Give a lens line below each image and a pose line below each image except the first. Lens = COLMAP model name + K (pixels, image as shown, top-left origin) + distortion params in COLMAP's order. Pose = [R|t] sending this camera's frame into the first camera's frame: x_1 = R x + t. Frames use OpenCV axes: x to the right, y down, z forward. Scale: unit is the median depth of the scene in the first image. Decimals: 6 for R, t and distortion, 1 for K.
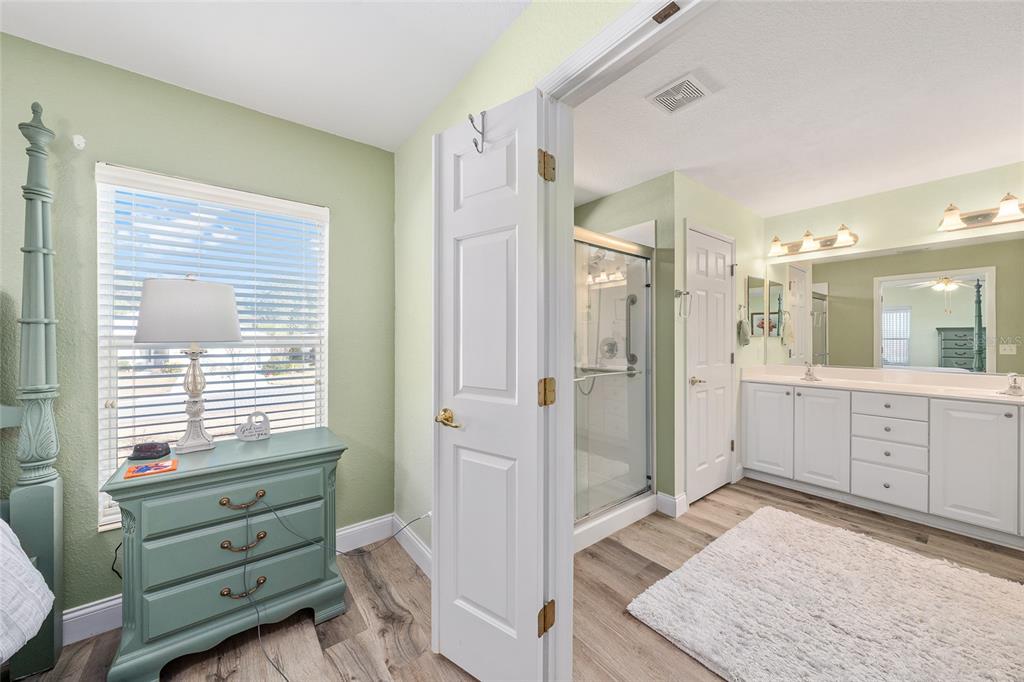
lens RADIAL K [[367.9, 0, 516.3], [0, 367.9, 337.8], [0, 0, 1]] dist [-0.001432, -0.000116]
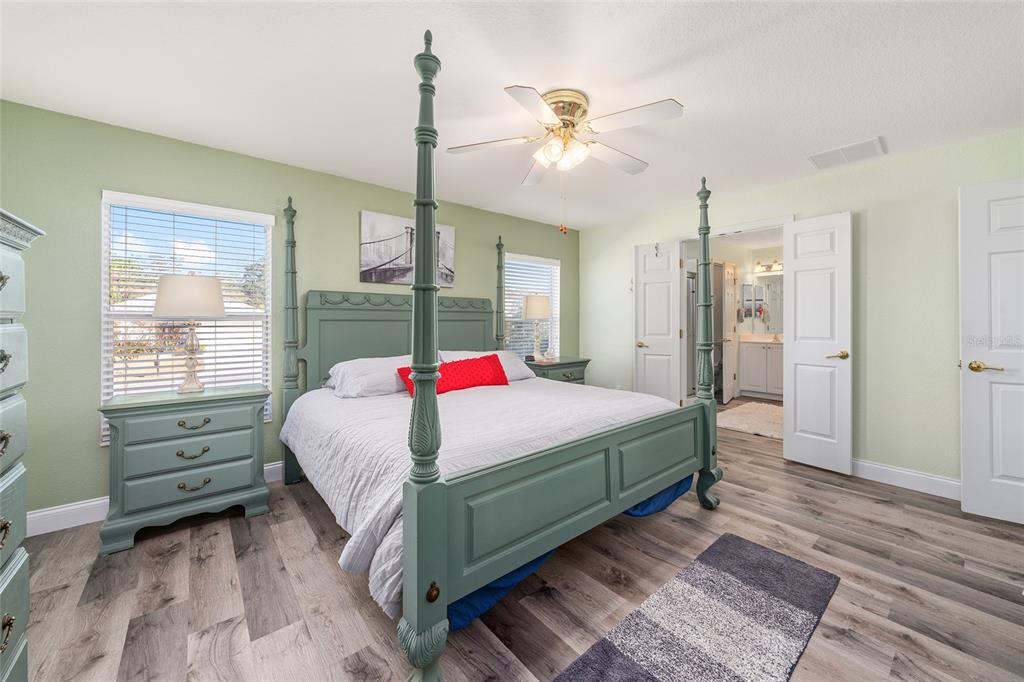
lens RADIAL K [[384.9, 0, 515.0], [0, 384.9, 321.5], [0, 0, 1]] dist [-0.000922, -0.000099]
pose [[0.999694, 0.000938, 0.024724, -0.630016], [-0.000979, 0.999998, 0.001657, 0.014880], [-0.024723, -0.001680, 0.999693, -1.011579]]
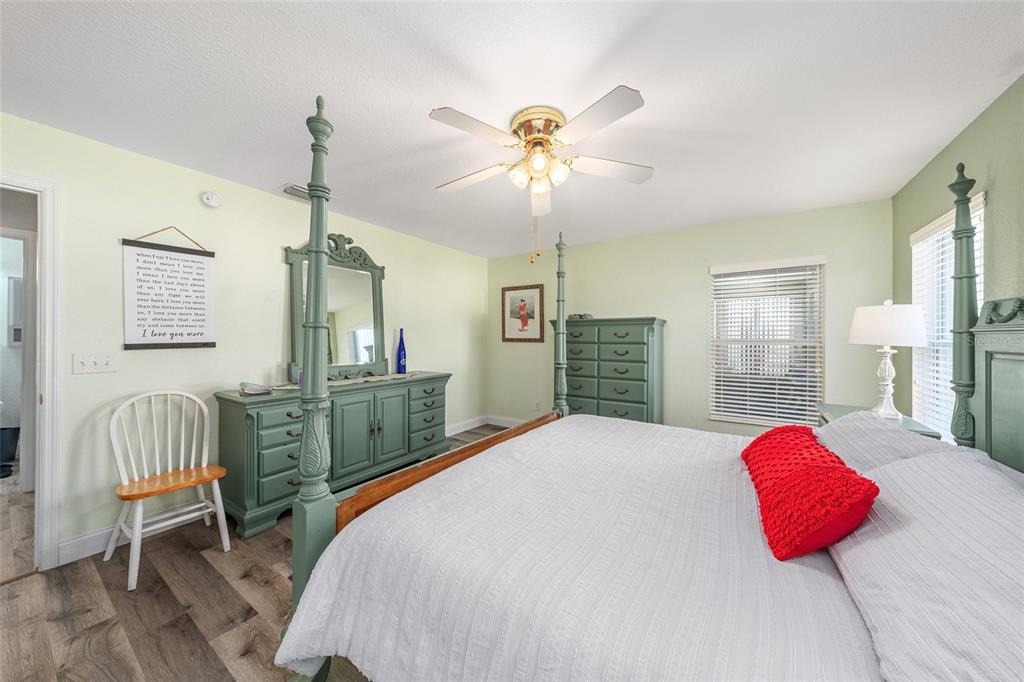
lens RADIAL K [[348.6, 0, 512.7], [0, 348.6, 339.0], [0, 0, 1]] dist [-0.001310, -0.000042]
pose [[-0.949896, -0.000288, -0.312566, -0.260495], [-0.001432, 0.999993, 0.003432, -0.009845], [0.312563, 0.003708, -0.949890, 0.404893]]
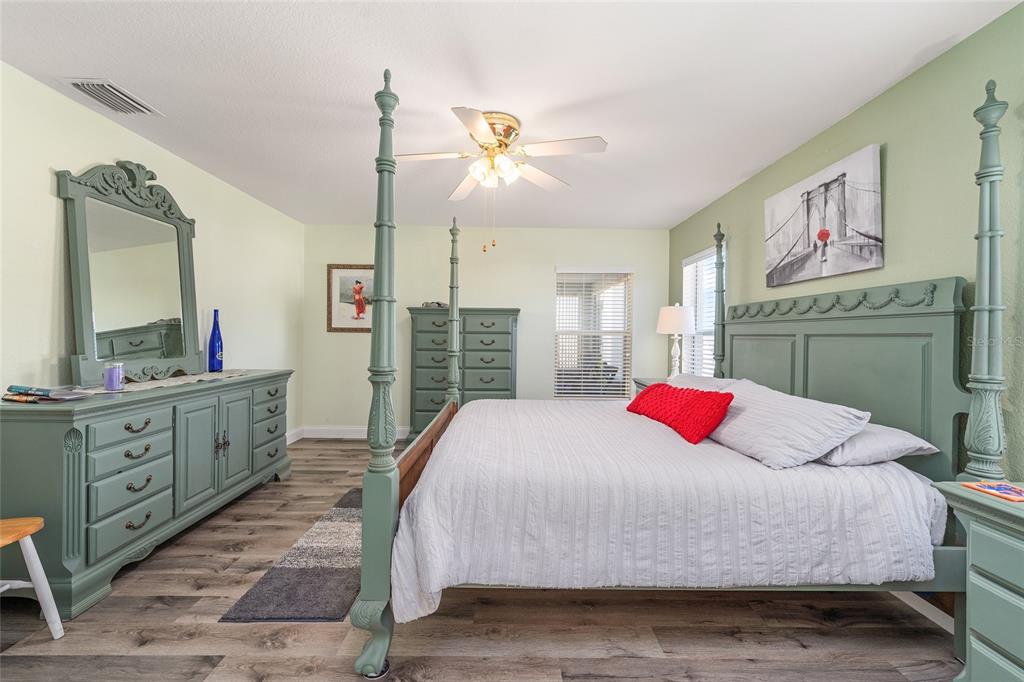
lens RADIAL K [[433.1, 0, 512.0], [0, 433.1, 341.0], [0, 0, 1]] dist [0.000791, 0.000103]
pose [[-0.613221, 0.002601, -0.789907, 0.184223], [-0.010238, 0.999884, 0.011241, 0.020757], [0.789845, 0.014980, -0.613124, 0.373184]]
